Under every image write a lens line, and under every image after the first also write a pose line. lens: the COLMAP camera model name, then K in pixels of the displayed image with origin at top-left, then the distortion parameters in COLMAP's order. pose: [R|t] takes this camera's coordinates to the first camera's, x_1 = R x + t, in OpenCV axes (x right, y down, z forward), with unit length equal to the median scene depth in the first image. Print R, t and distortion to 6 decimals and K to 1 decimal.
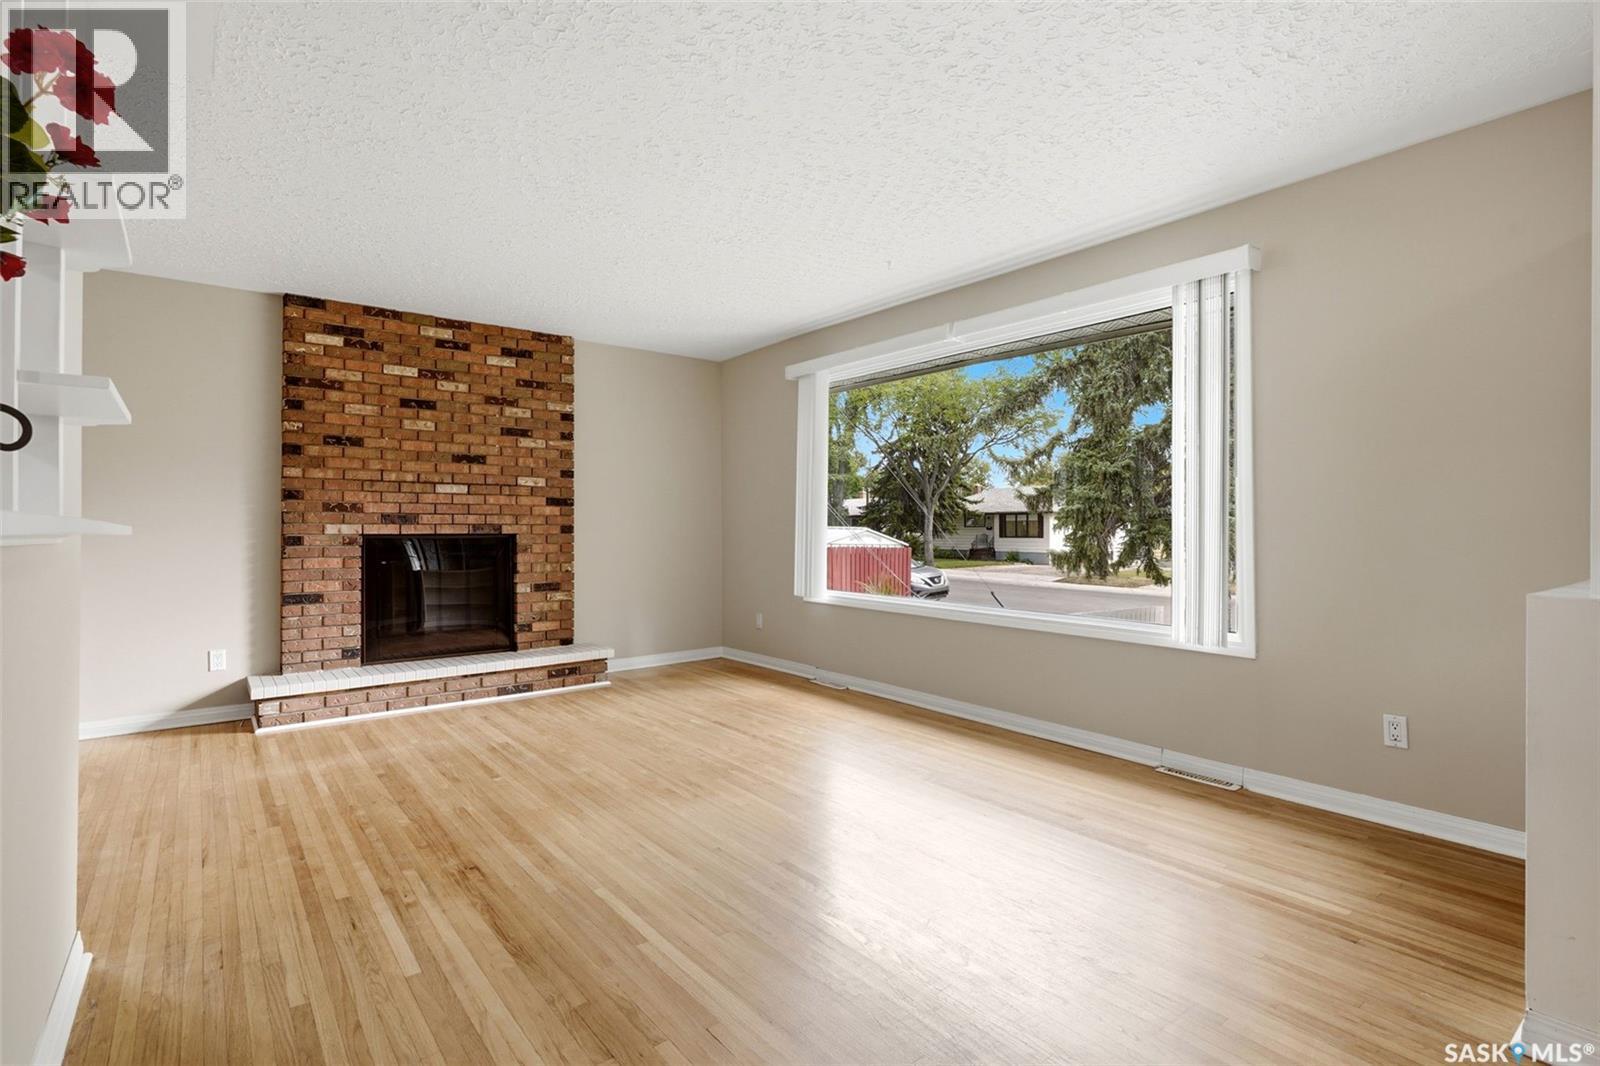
lens RADIAL K [[770.8, 0, 808.2], [0, 770.8, 524.2], [0, 0, 1]] dist [-0.012366, -0.000674]
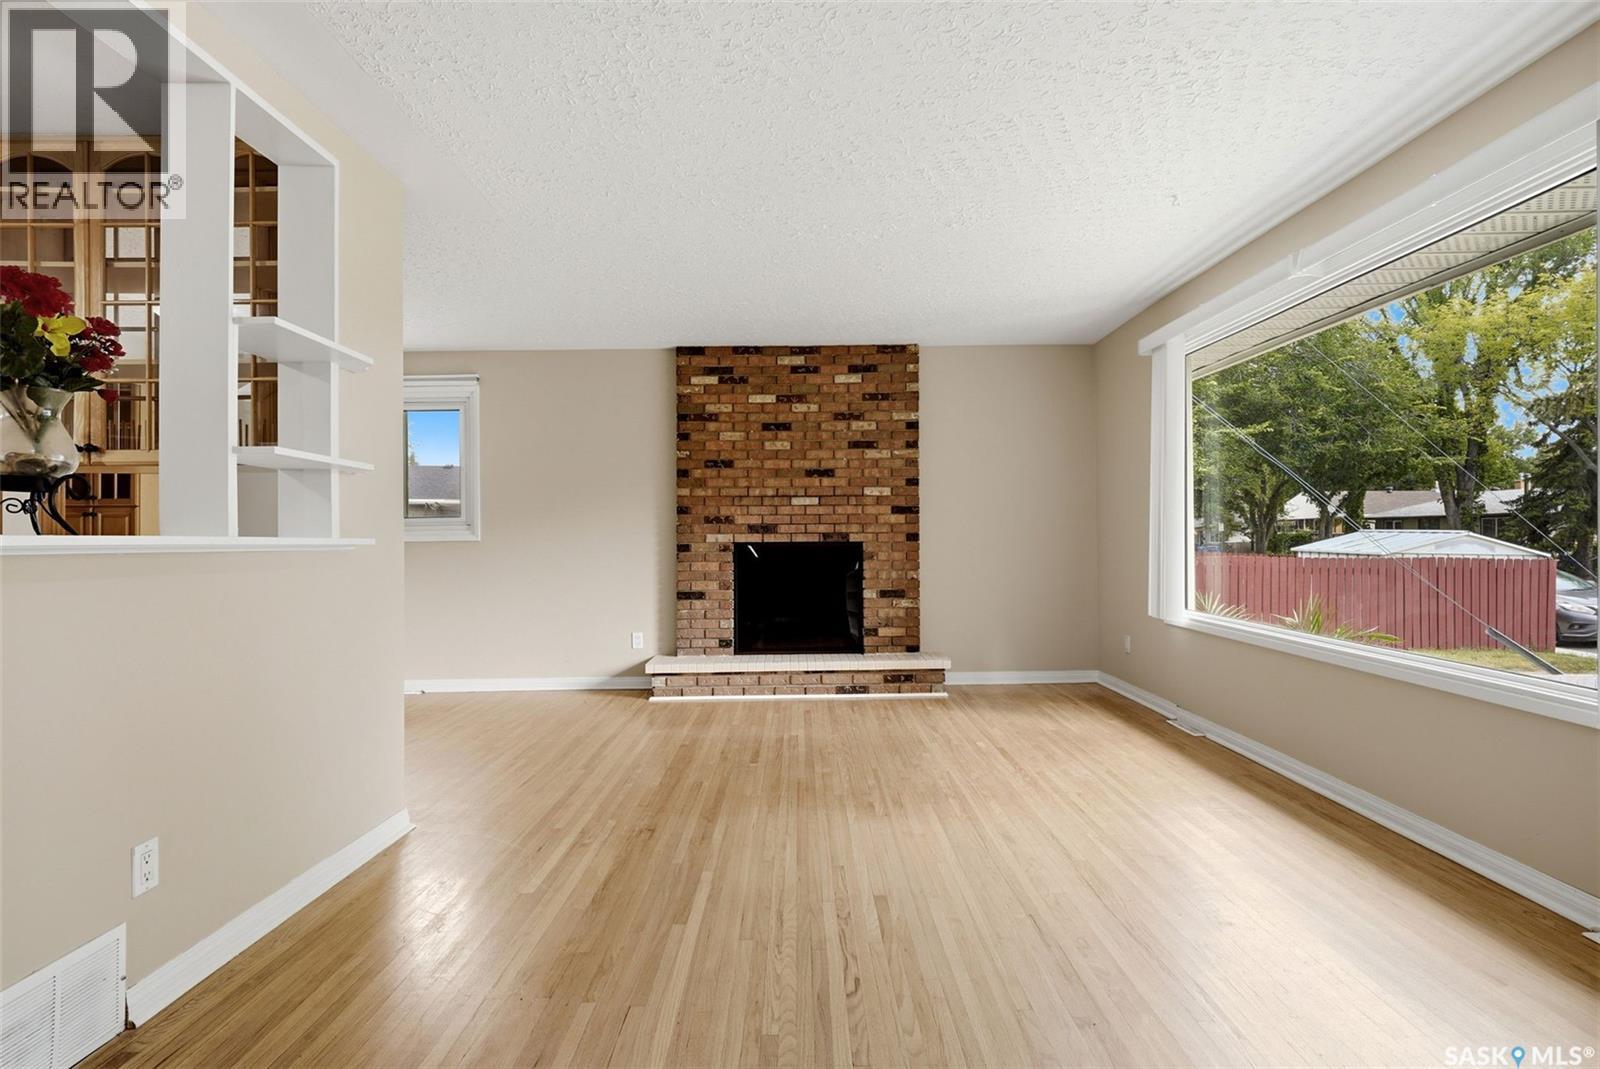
lens RADIAL K [[811.6, 0, 800.0], [0, 811.6, 534.5], [0, 0, 1]] dist [0.015253, -0.000394]
pose [[0.783866, -0.006470, -0.620897, 0.259321], [0.009956, 0.999948, 0.002149, -0.000572], [0.620851, -0.007866, 0.783889, 0.088316]]
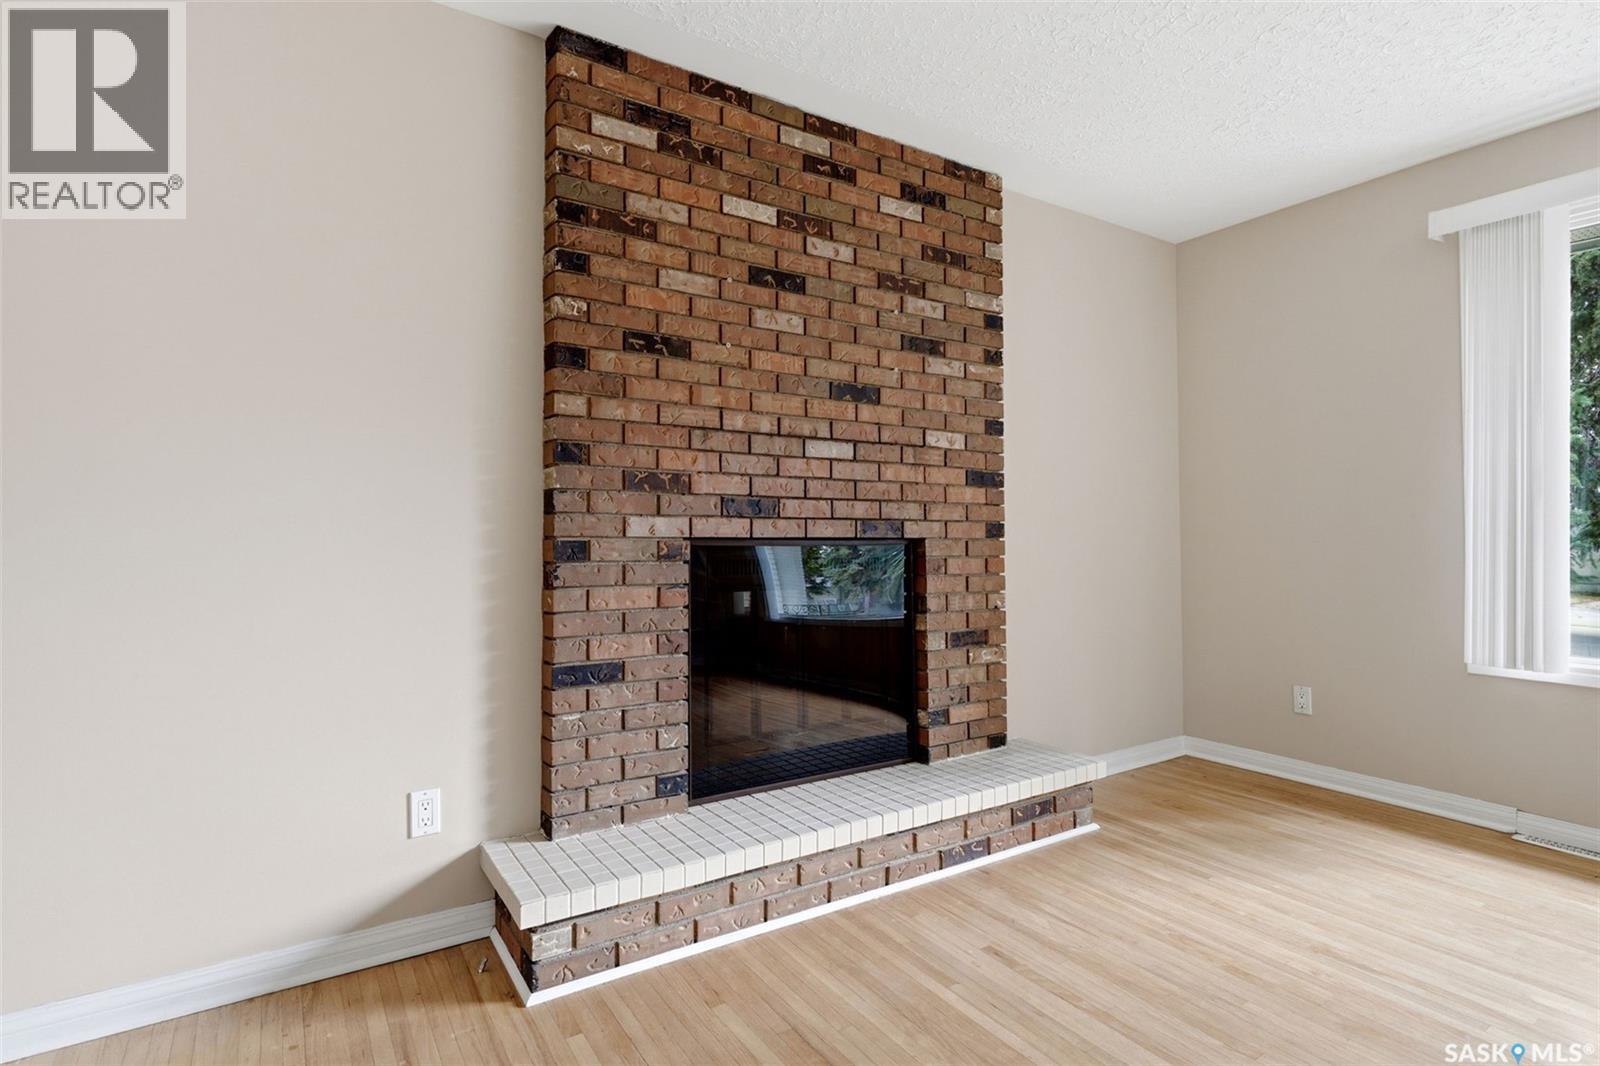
lens RADIAL K [[807.1, 0, 790.2], [0, 807.1, 526.6], [0, 0, 1]] dist [0.001431, -0.000228]
pose [[0.994696, 0.001970, -0.102841, -0.449106], [-0.002491, 0.999985, -0.004936, 0.008140], [0.102830, 0.005166, 0.994686, 0.480419]]
